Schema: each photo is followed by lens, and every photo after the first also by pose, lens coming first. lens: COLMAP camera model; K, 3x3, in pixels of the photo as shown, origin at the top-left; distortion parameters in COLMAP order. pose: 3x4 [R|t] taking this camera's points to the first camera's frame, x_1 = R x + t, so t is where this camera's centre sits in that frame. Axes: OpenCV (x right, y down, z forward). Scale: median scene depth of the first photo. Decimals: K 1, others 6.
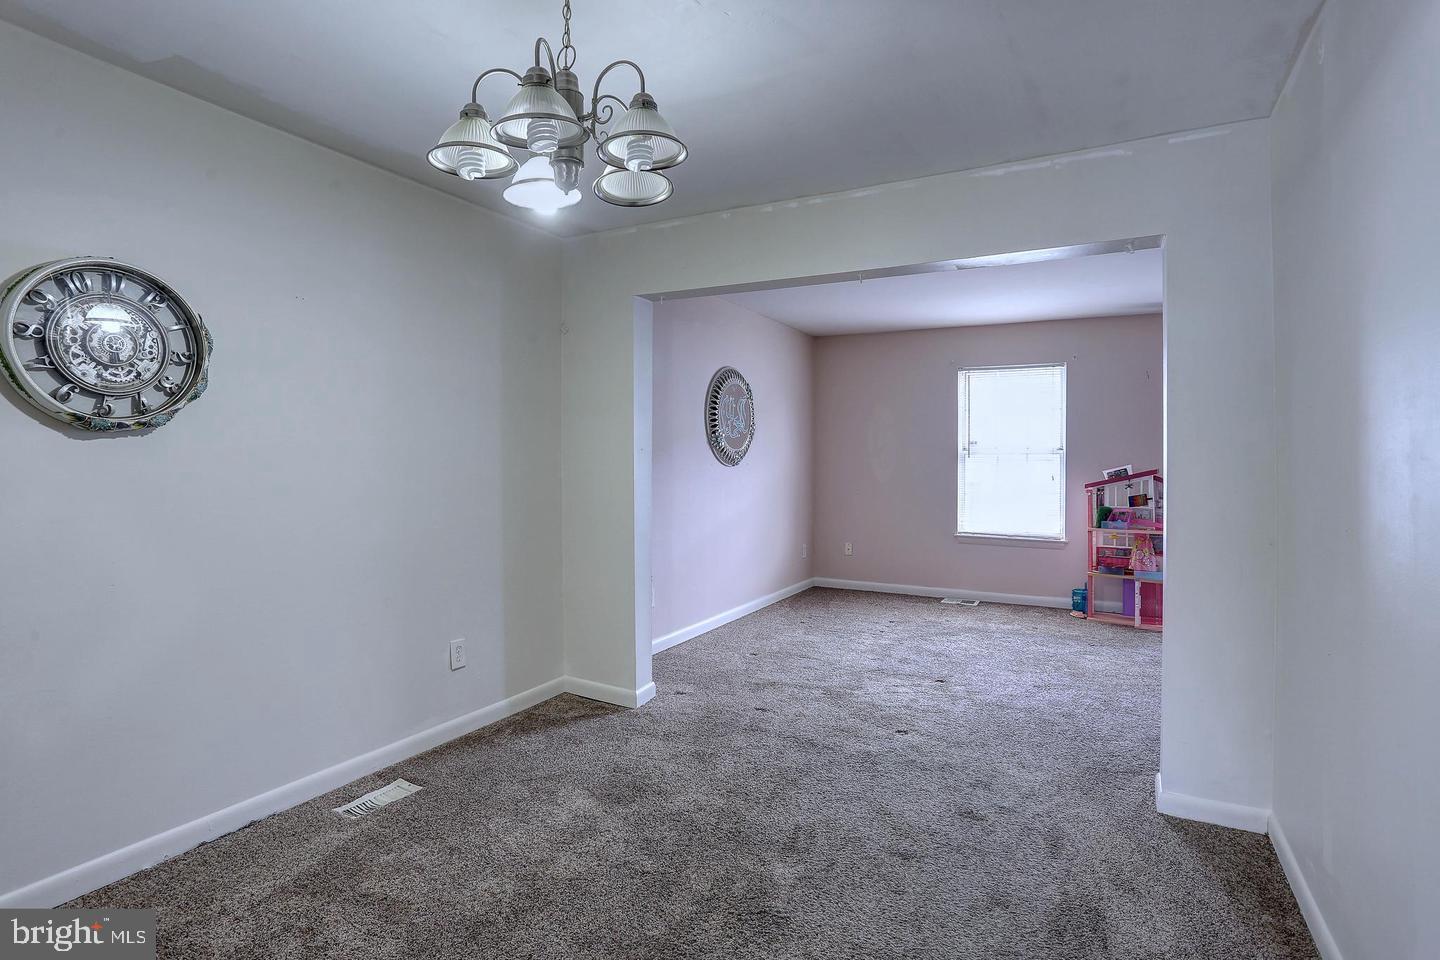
lens RADIAL K [[685.6, 0, 708.2], [0, 685.6, 463.3], [0, 0, 1]] dist [-0.064874, 0.028790]
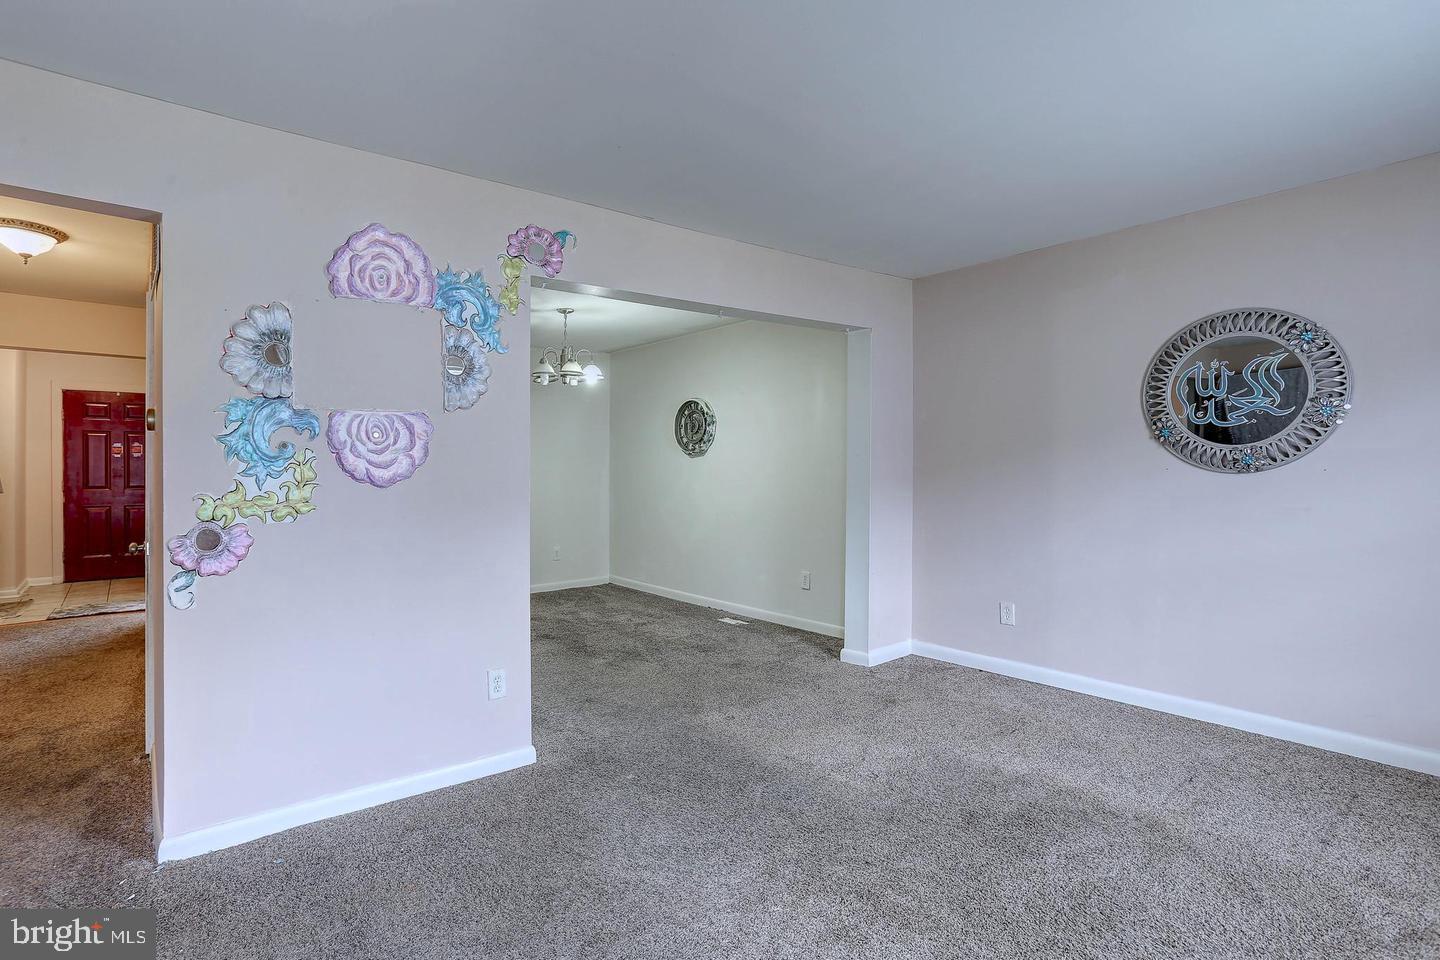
lens RADIAL K [[736.7, 0, 693.8], [0, 736.7, 463.5], [0, 0, 1]] dist [-0.027984, 0.000323]
pose [[-0.390662, 0.001006, -0.920534, 0.802957], [-0.004749, 0.999984, 0.003108, -0.004309], [0.920522, 0.005586, -0.390651, 0.803140]]
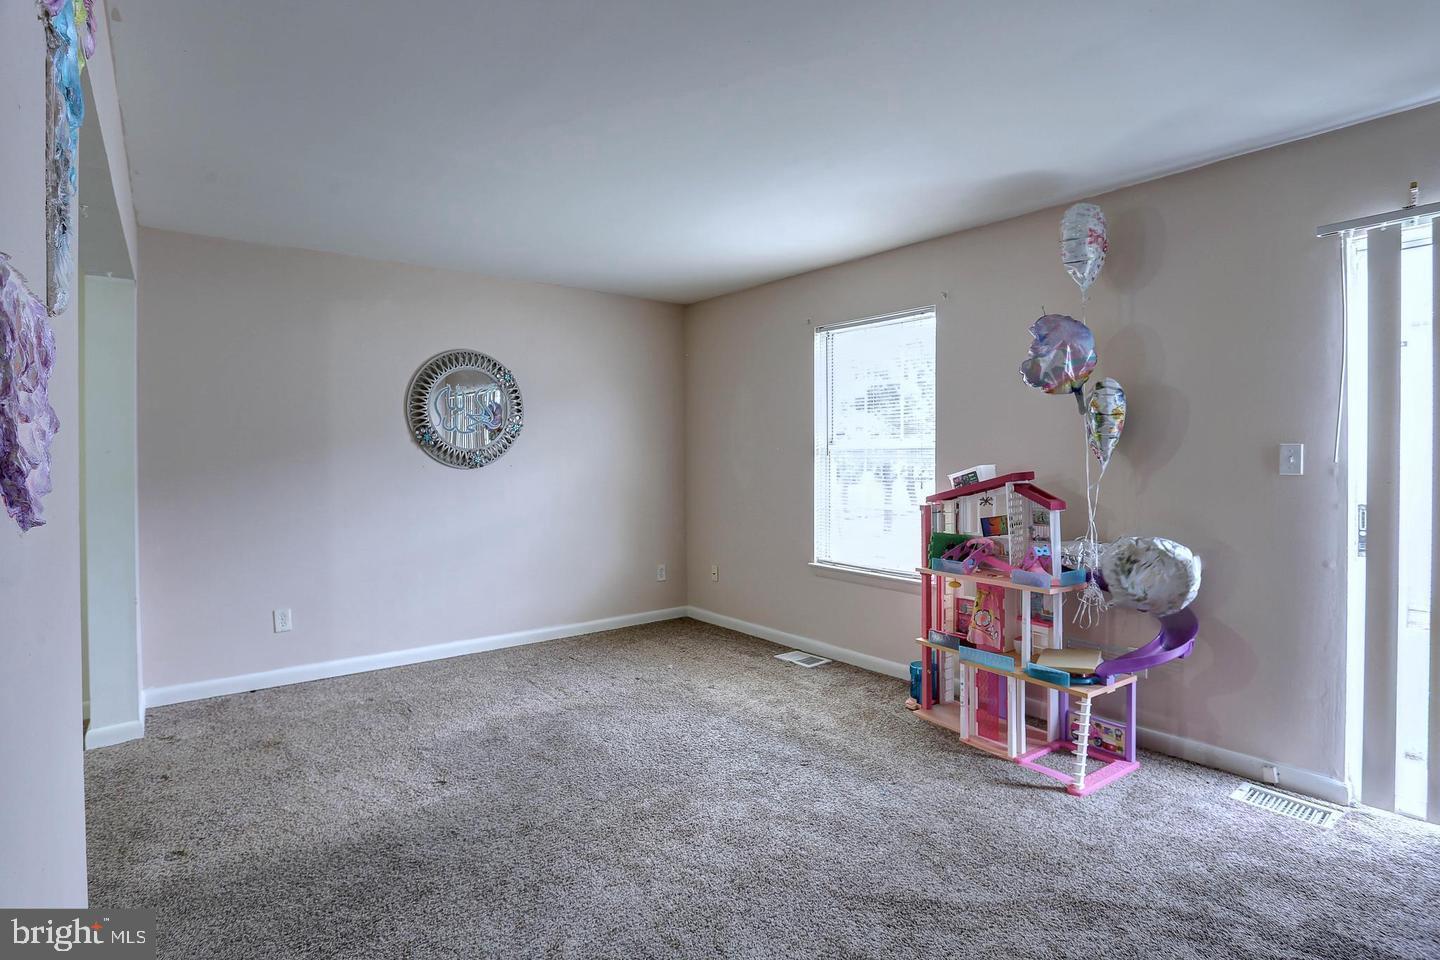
lens RADIAL K [[685.6, 0, 708.2], [0, 685.6, 463.3], [0, 0, 1]] dist [-0.064874, 0.028790]
pose [[0.920159, -0.005982, -0.391498, 0.618682], [0.005327, 0.999982, -0.002761, 0.001290], [0.391508, 0.000455, 0.920175, 0.347222]]
